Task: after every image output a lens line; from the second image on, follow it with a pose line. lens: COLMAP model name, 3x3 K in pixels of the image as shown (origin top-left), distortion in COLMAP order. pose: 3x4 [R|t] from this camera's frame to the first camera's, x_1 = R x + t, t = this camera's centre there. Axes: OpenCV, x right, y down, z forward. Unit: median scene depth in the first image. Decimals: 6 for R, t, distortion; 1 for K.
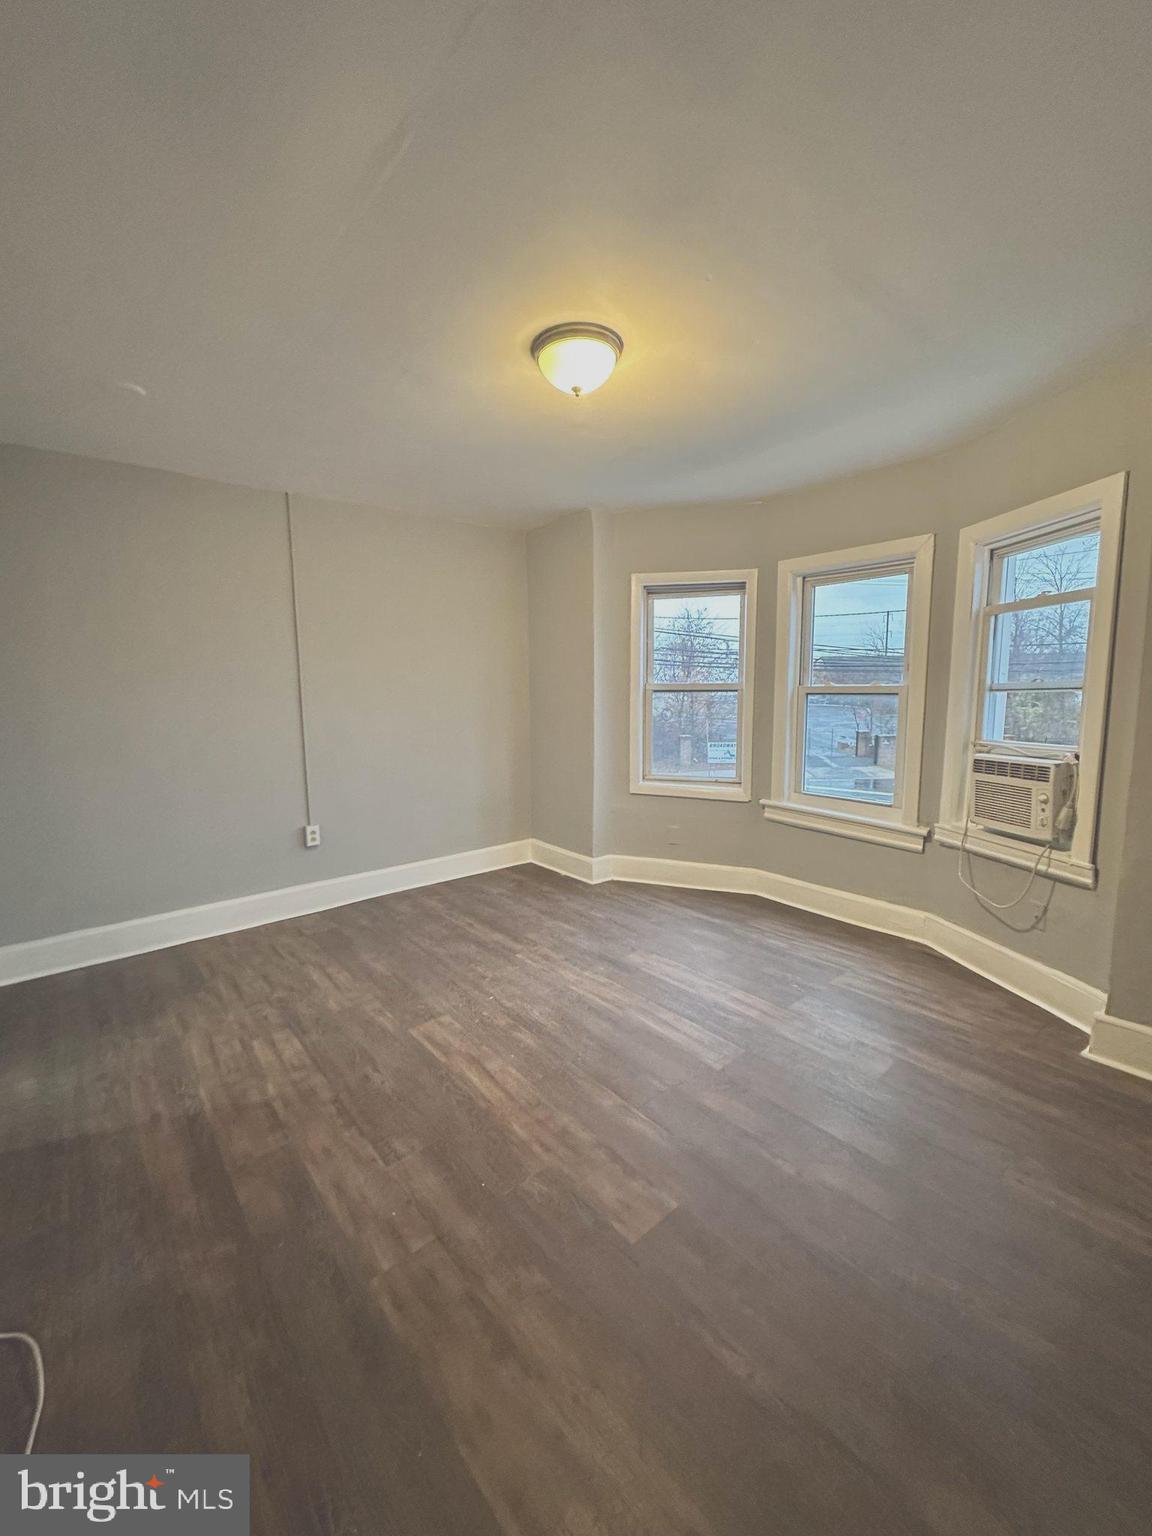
lens RADIAL K [[610.1, 0, 576.0], [0, 610.1, 768.0], [0, 0, 1]] dist [-0.005161, 0.000324]
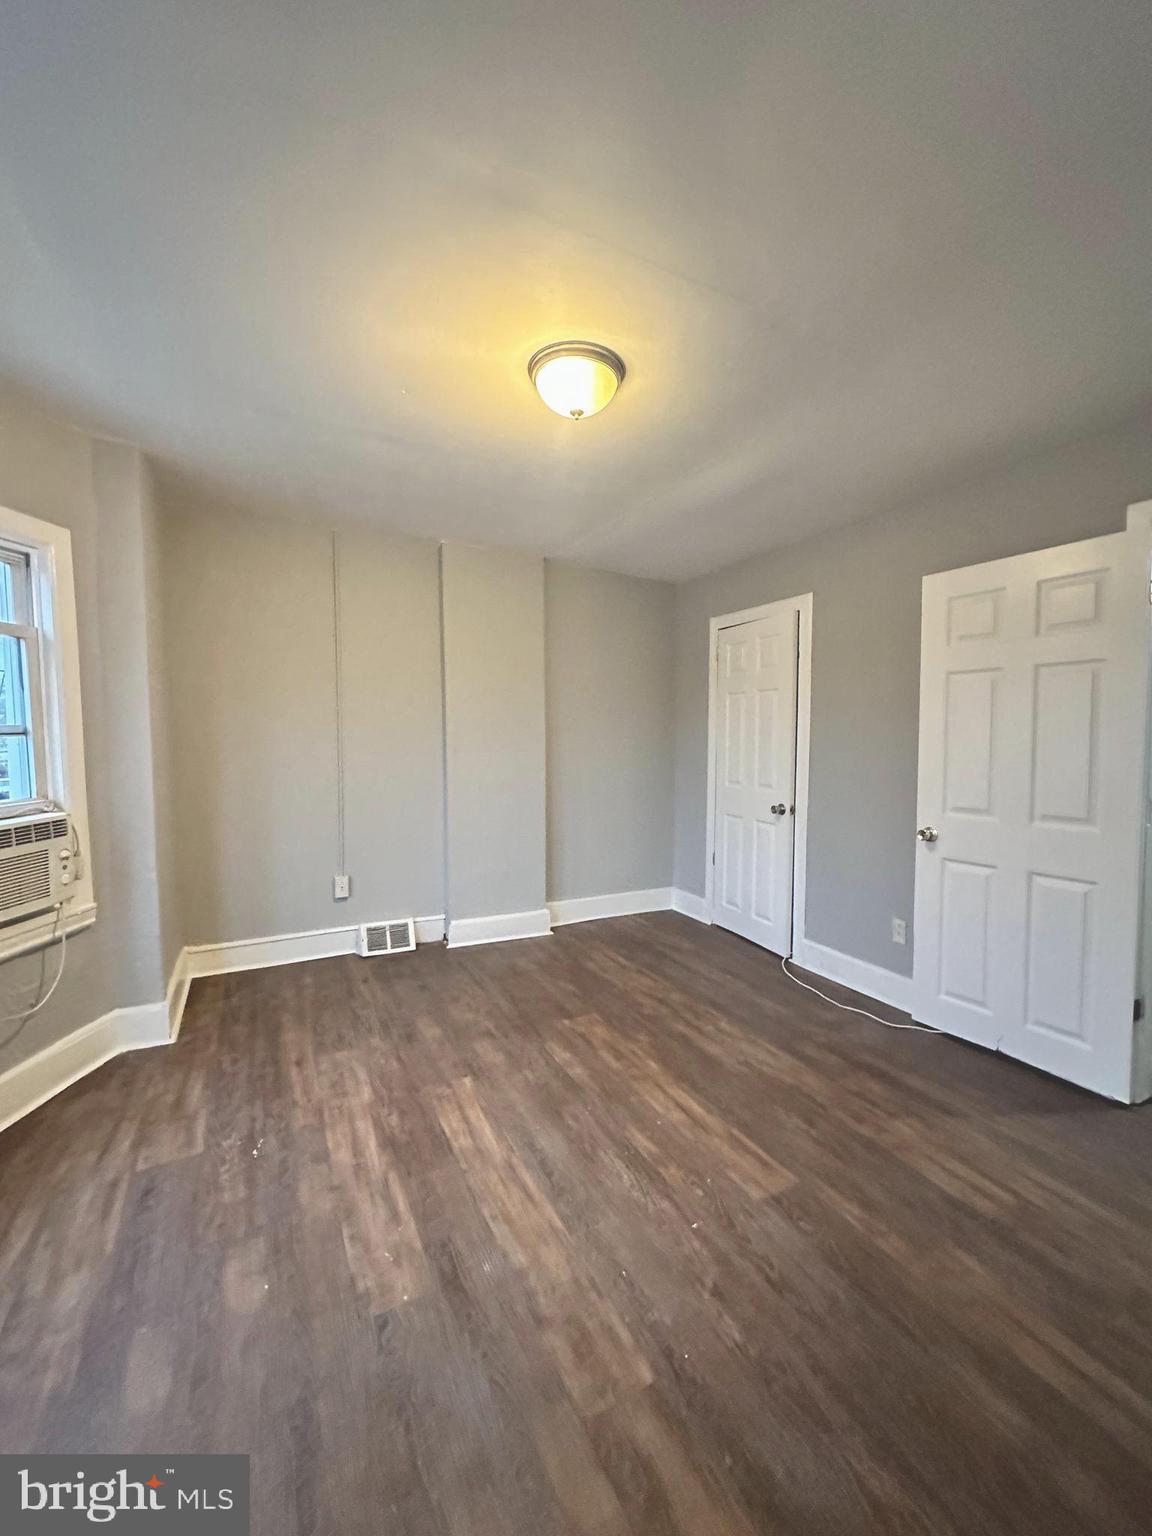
lens RADIAL K [[619.0, 0, 576.0], [0, 619.0, 768.0], [0, 0, 1]] dist [-0.000741, 0.000014]
pose [[-0.974558, -0.003108, 0.224113, -0.160234], [0.038056, 0.983091, 0.179121, -0.192019], [-0.220880, 0.183092, -0.957961, 1.528549]]
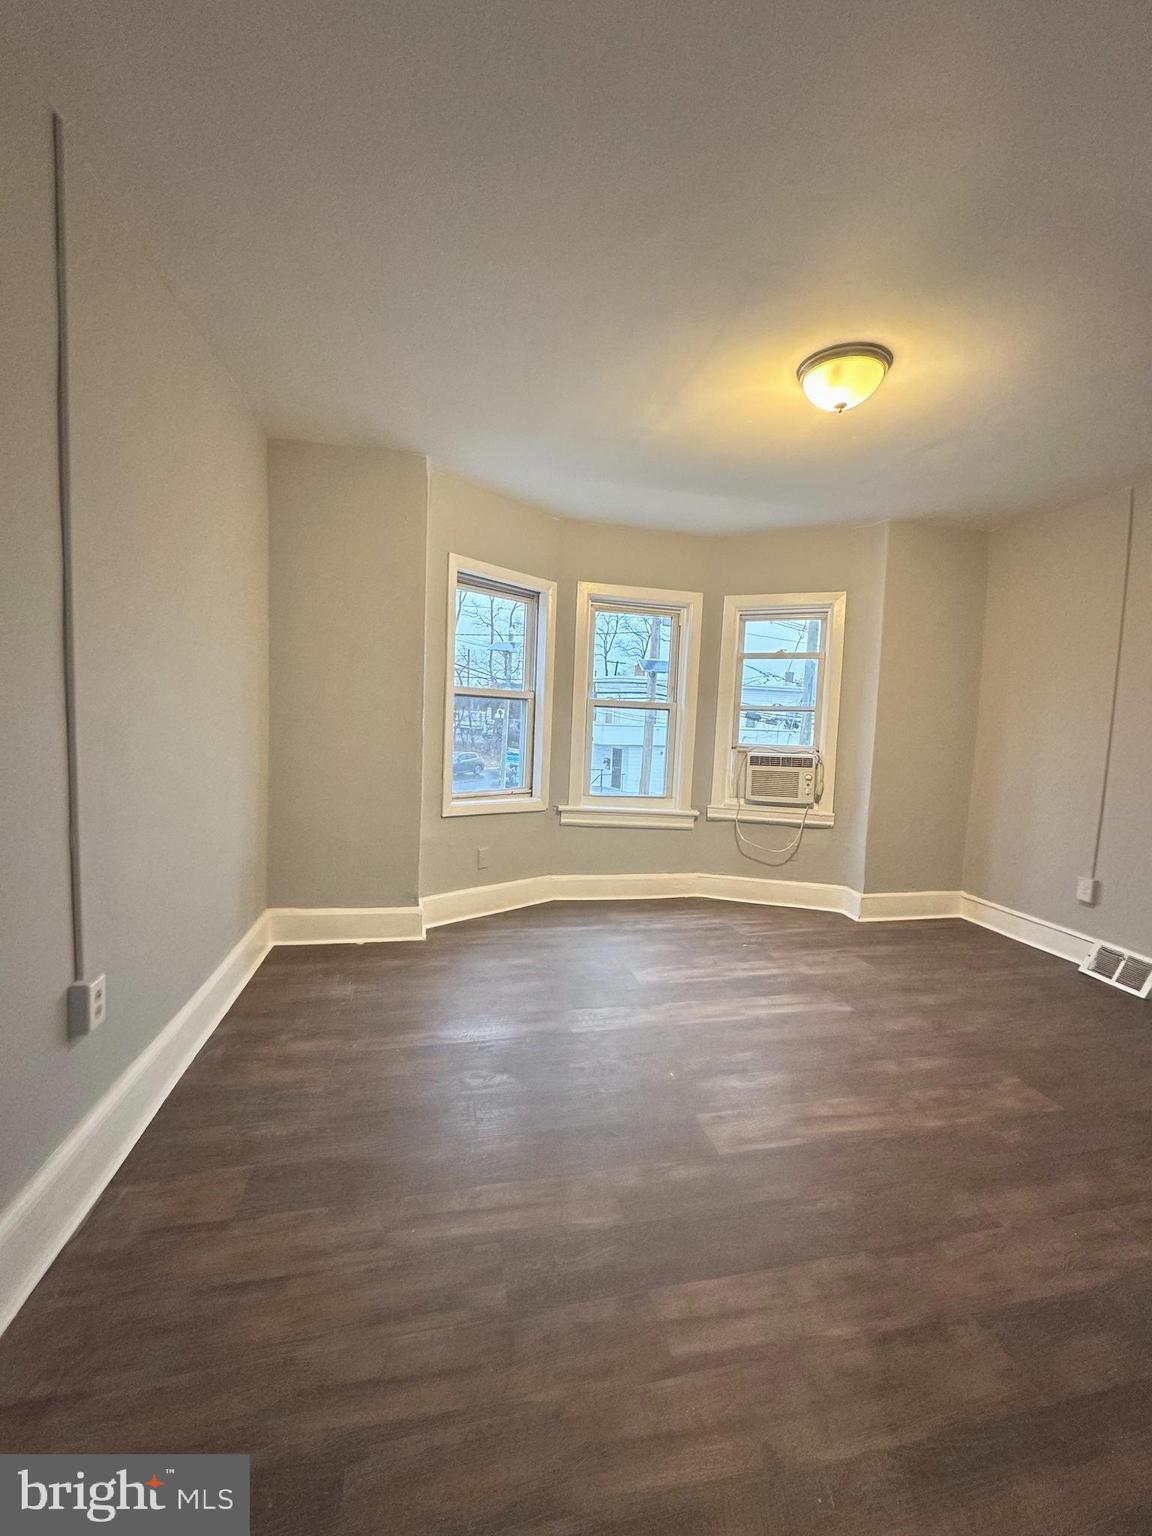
lens RADIAL K [[610.1, 0, 576.0], [0, 610.1, 768.0], [0, 0, 1]] dist [-0.005161, 0.000324]
pose [[0.463010, -0.046401, 0.885138, -0.870934], [0.067576, 0.997570, 0.016946, -0.041389], [-0.883773, 0.051967, 0.465020, 0.714876]]
